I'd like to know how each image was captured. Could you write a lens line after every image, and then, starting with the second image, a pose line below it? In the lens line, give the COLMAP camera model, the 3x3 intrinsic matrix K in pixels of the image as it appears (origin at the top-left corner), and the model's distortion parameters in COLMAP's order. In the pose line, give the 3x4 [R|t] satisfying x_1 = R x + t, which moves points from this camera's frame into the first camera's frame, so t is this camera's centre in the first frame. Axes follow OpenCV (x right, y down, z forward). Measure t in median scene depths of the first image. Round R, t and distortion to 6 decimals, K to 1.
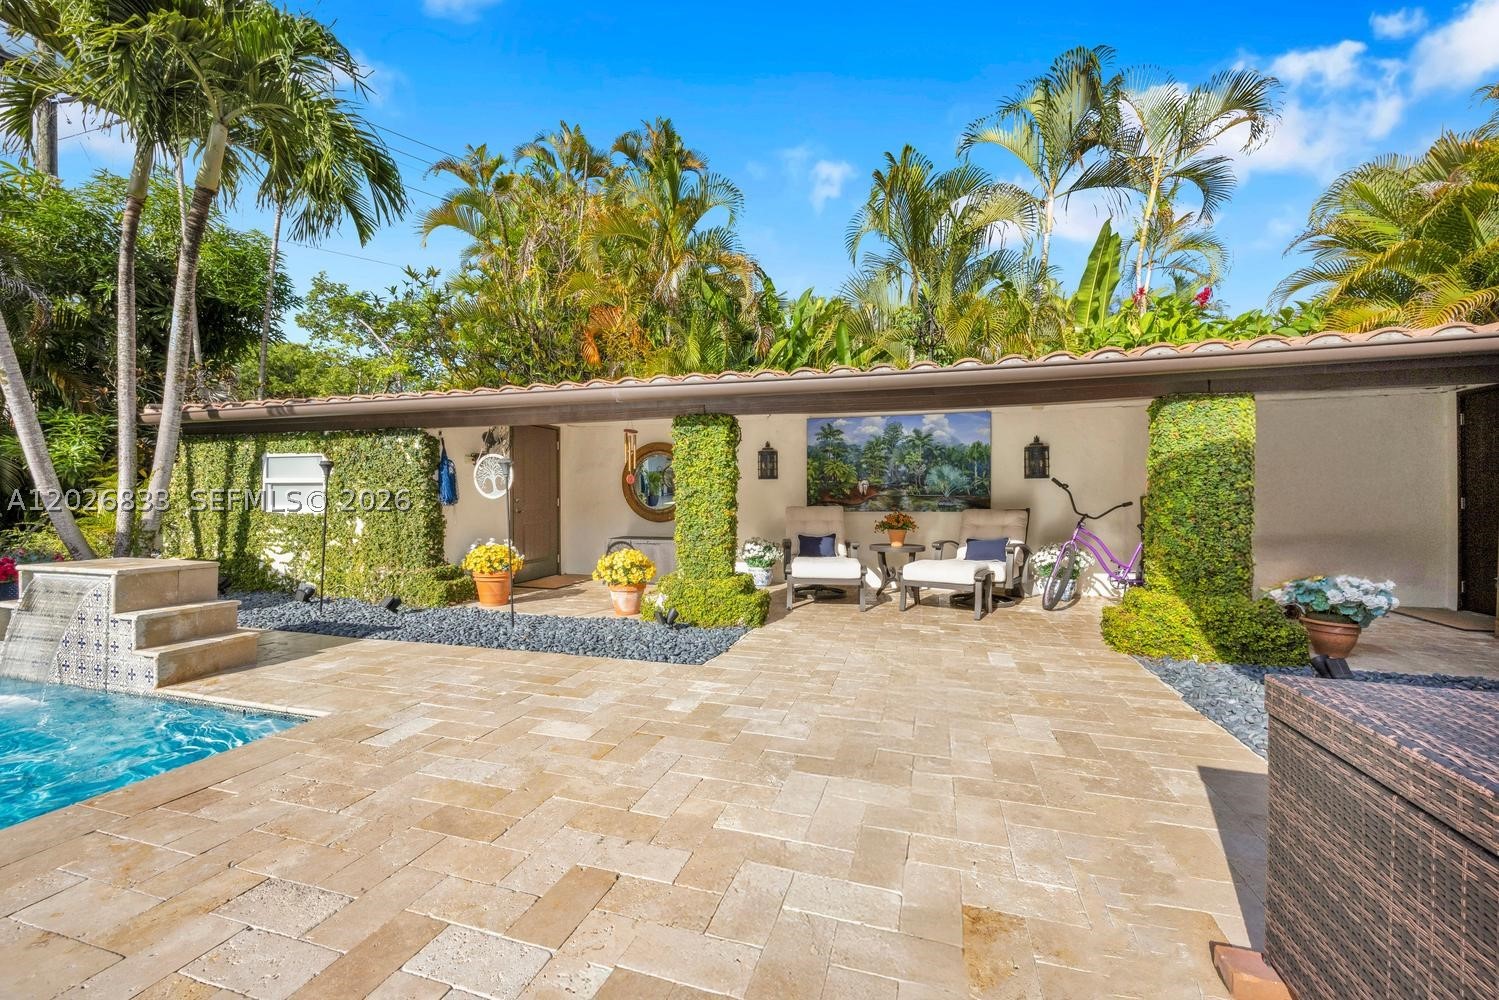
lens RADIAL K [[547.4, 0, 749.5], [0, 547.4, 500.0], [0, 0, 1]] dist [-0.001548, -0.000074]
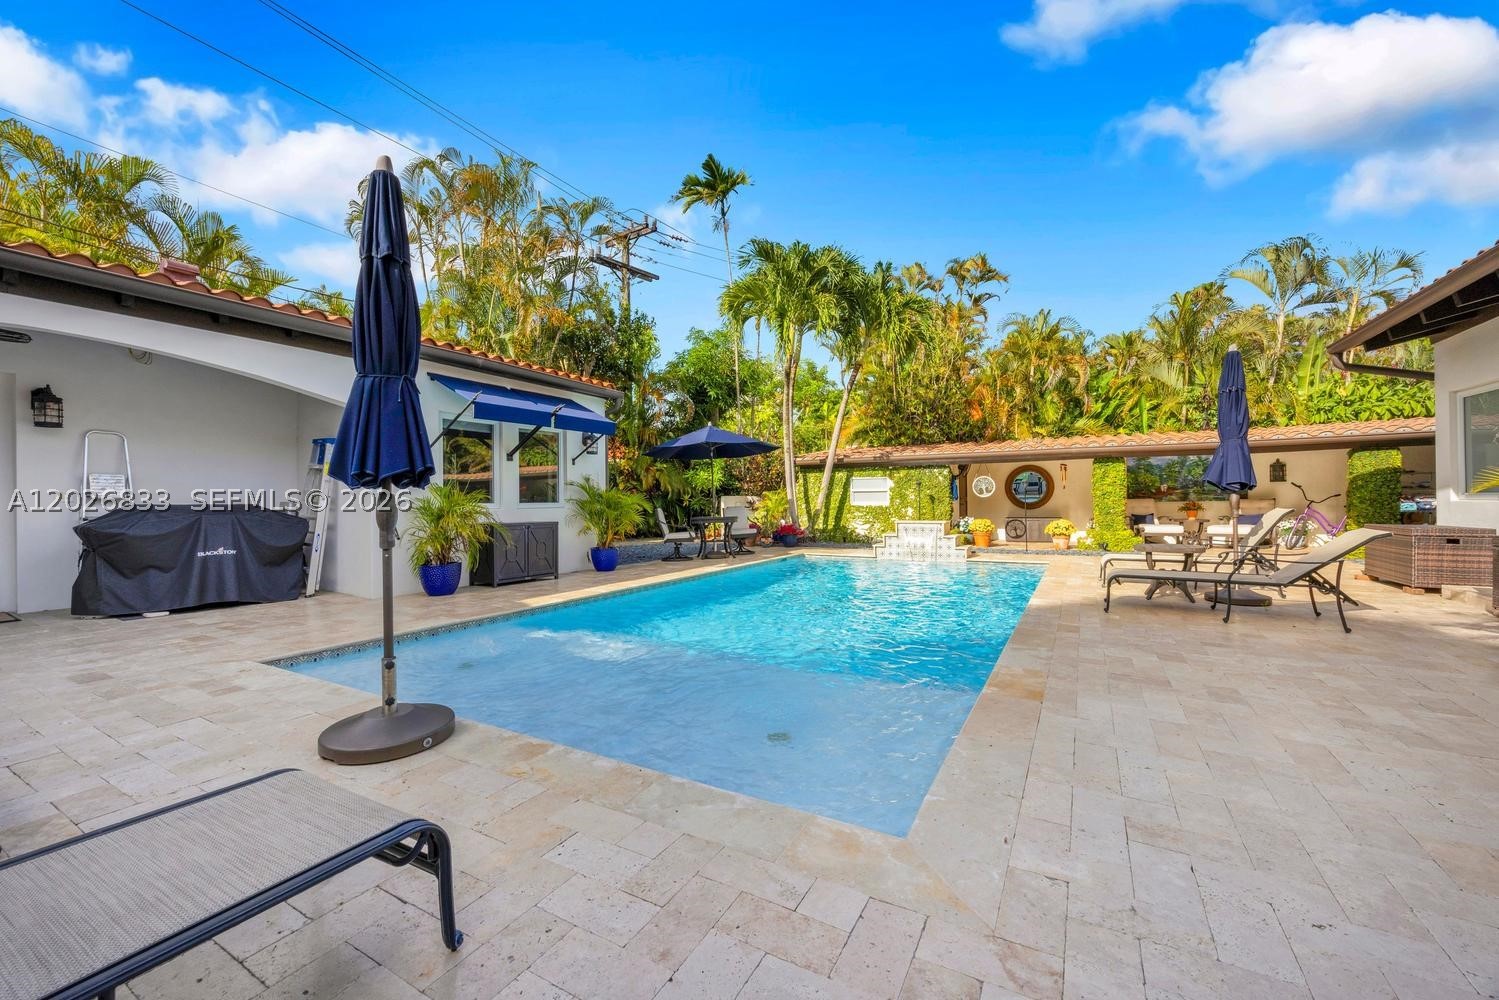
lens RADIAL K [[566.8, 0, 749.9], [0, 566.8, 498.0], [0, 0, 1]] dist [-0.001435, -0.000060]
pose [[0.979050, -0.014479, -0.203103, -0.809296], [0.014314, 0.999895, -0.002279, -0.006744], [0.203115, -0.000676, 0.979155, -1.192067]]
